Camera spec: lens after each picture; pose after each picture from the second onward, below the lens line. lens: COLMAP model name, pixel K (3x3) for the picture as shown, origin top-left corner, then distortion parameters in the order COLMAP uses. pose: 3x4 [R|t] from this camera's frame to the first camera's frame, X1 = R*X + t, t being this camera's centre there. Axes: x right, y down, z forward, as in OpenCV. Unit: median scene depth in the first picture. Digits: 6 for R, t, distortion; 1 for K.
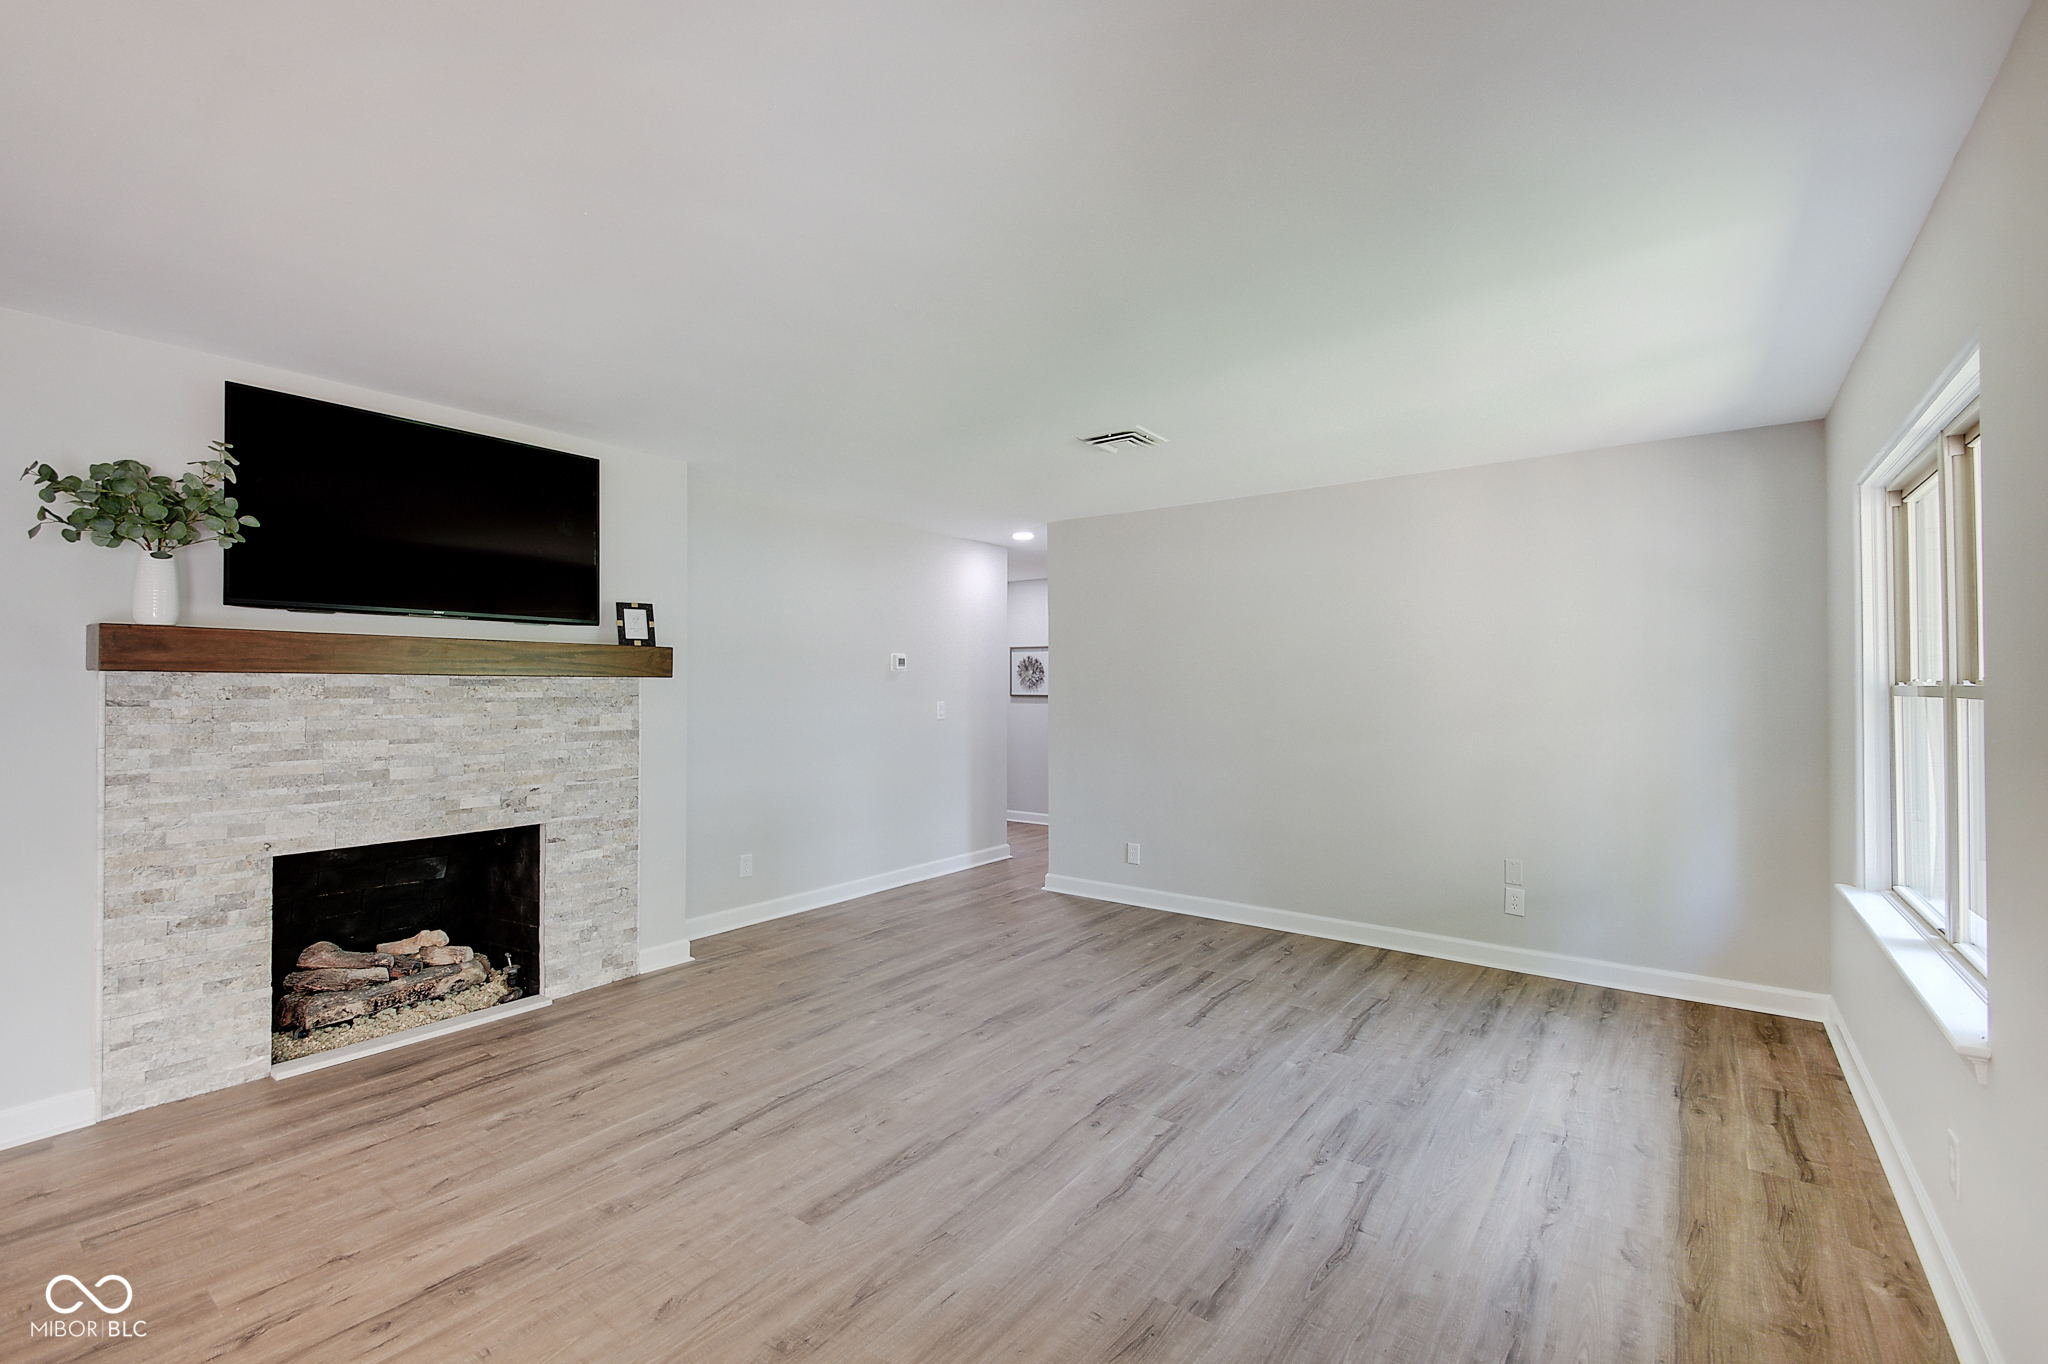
lens RADIAL K [[881.7, 0, 997.9], [0, 881.7, 682.0], [0, 0, 1]] dist [0.021328, -0.014046]
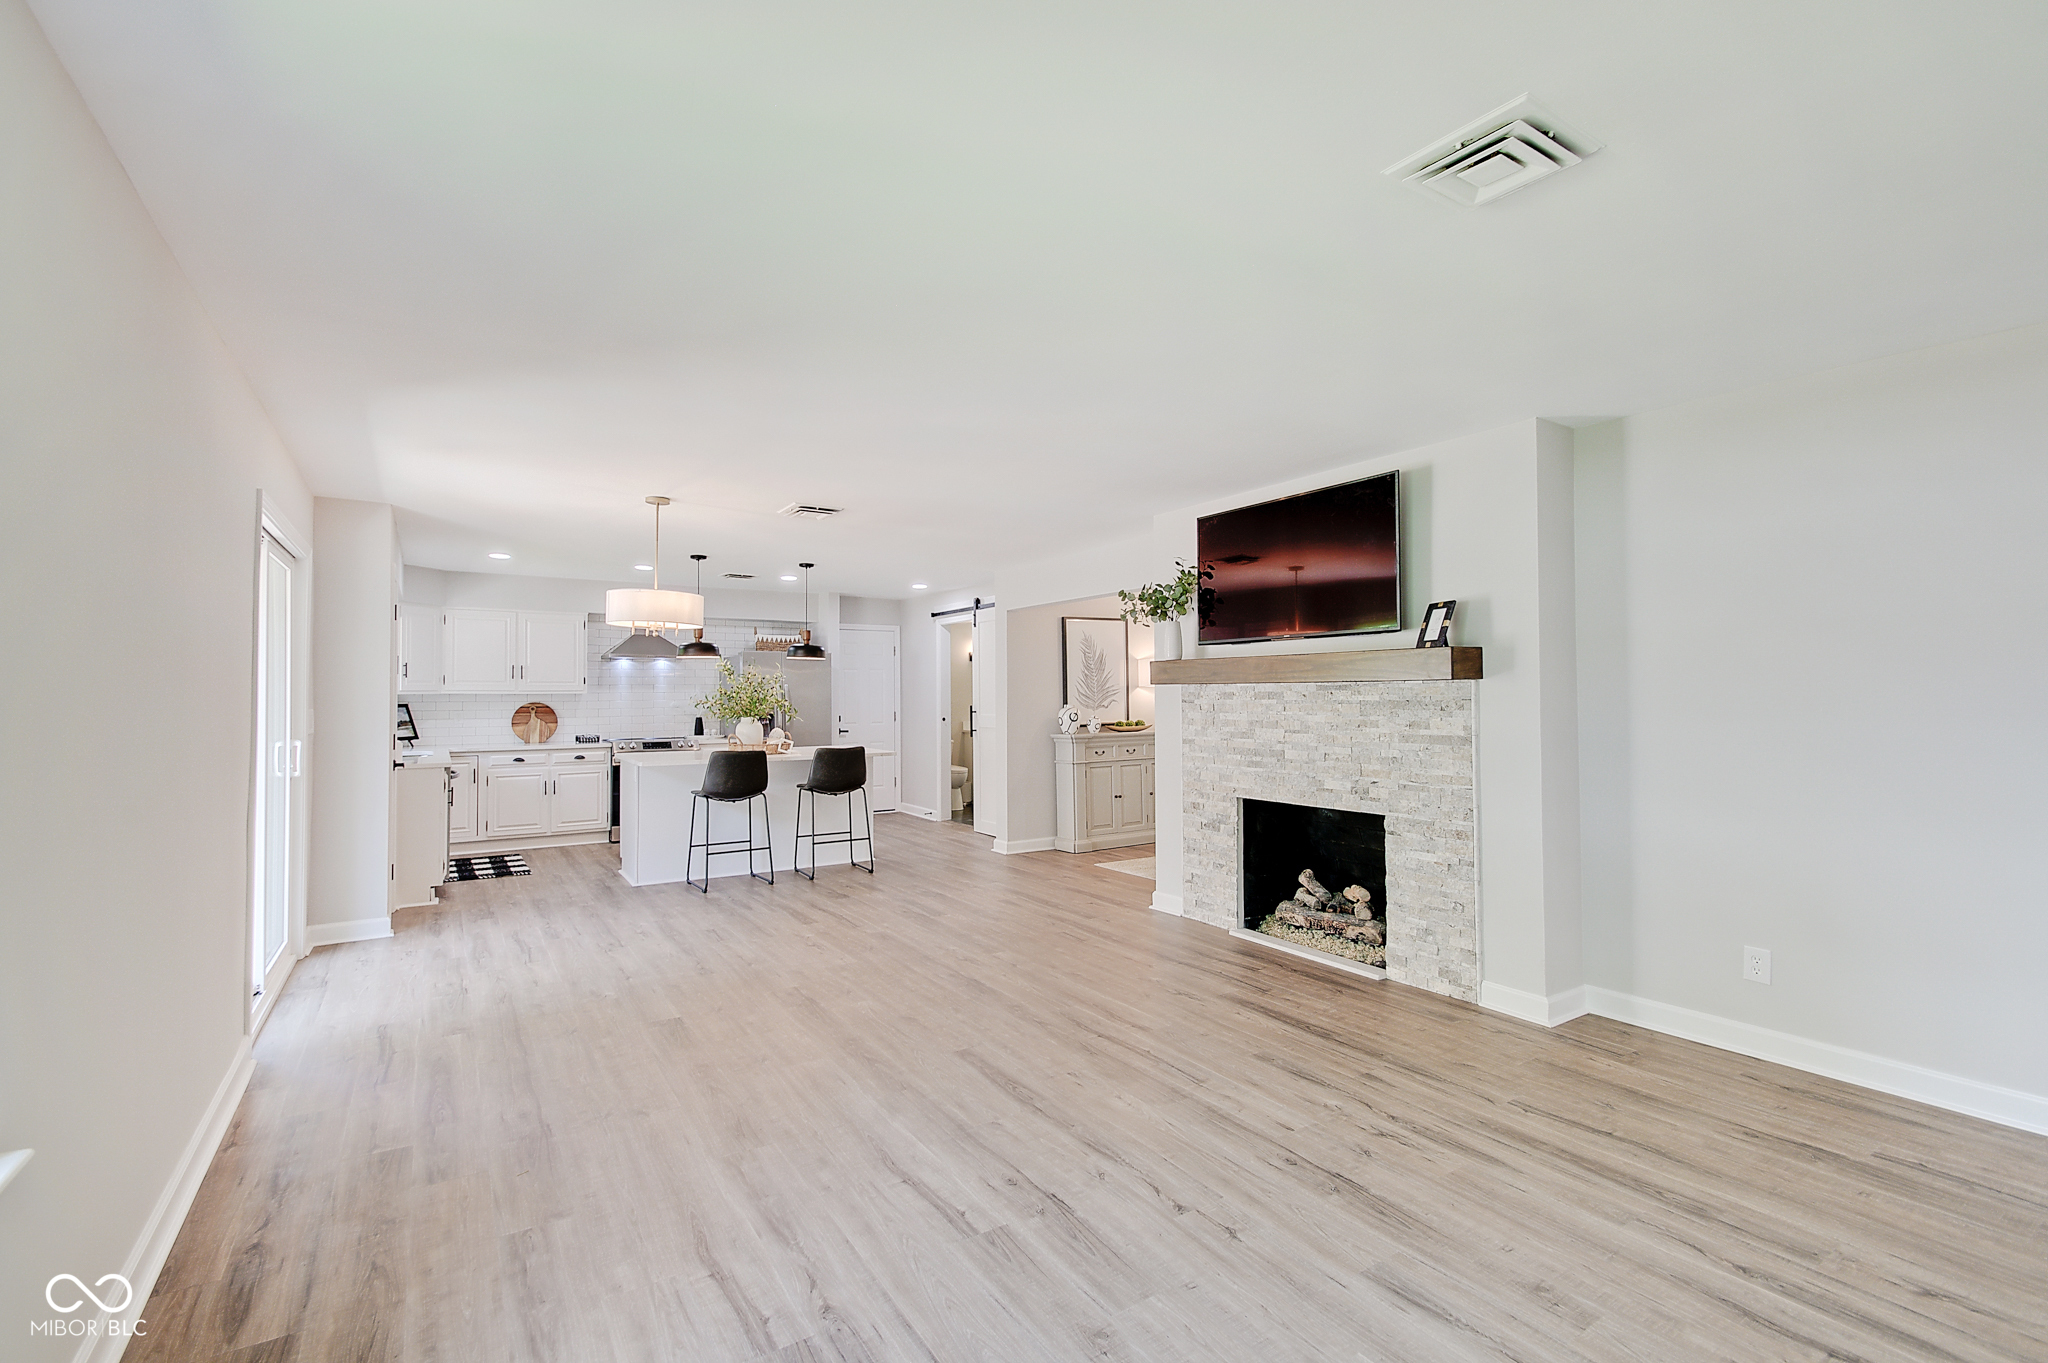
lens RADIAL K [[892.1, 0, 1006.5], [0, 892.1, 678.4], [0, 0, 1]] dist [0.028362, -0.017552]
pose [[-0.341042, -0.016549, -0.939903, 0.805090], [0.010335, 0.999719, -0.021352, 0.010295], [0.939991, -0.016995, -0.340775, 1.089427]]
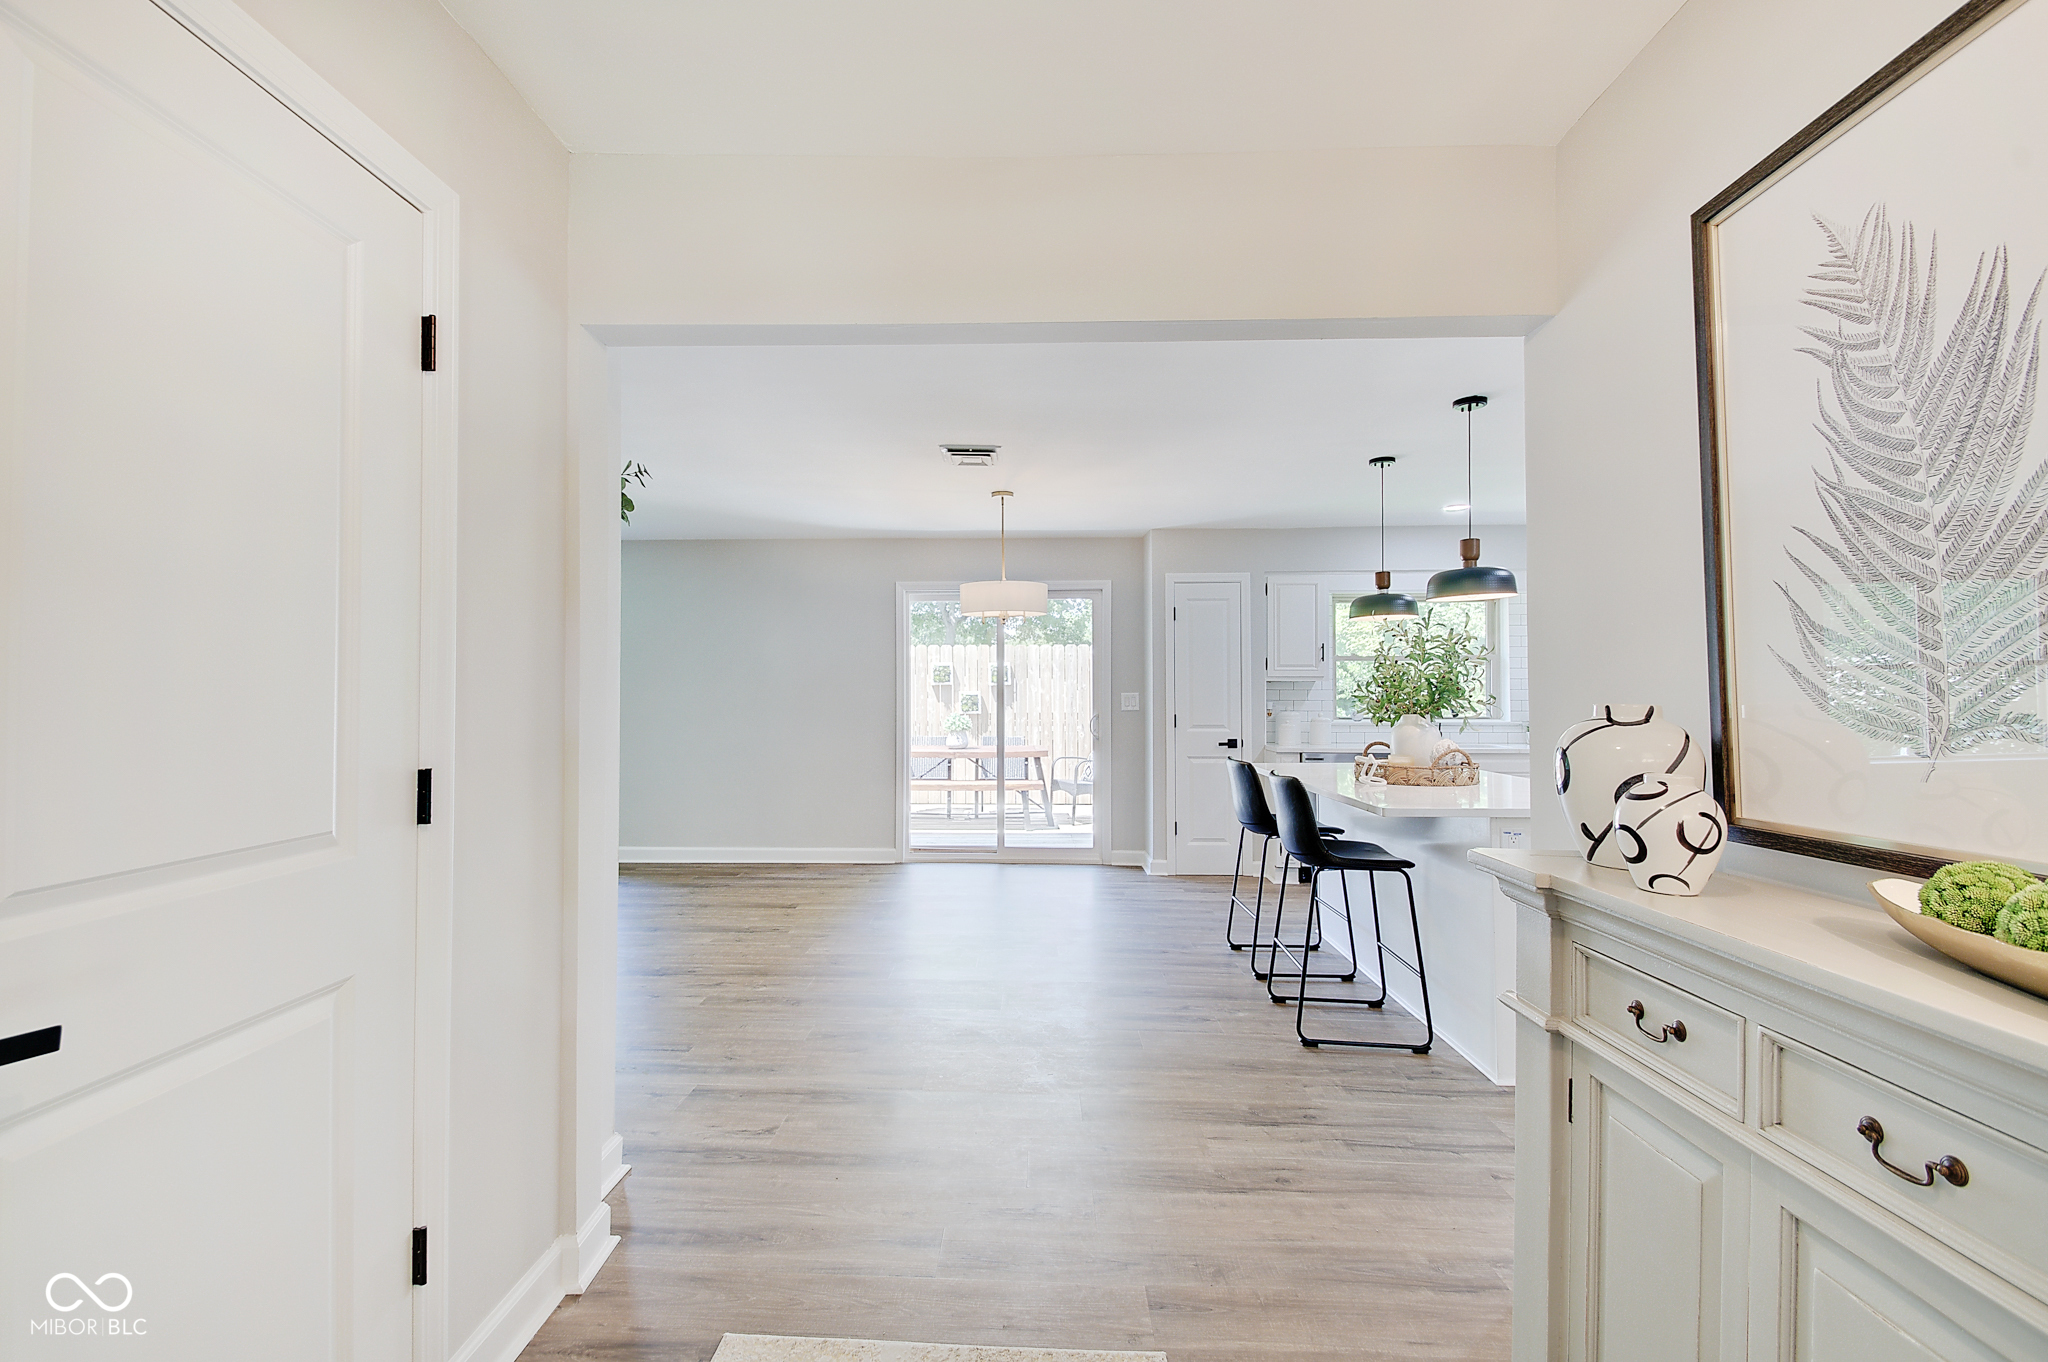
lens RADIAL K [[892.1, 0, 1006.5], [0, 892.1, 677.9], [0, 0, 1]] dist [0.028362, -0.017552]
pose [[-0.582322, 0.014589, 0.812827, -1.659007], [-0.007390, 0.999703, -0.023237, 0.032918], [-0.812925, -0.019538, -0.582041, 0.940438]]
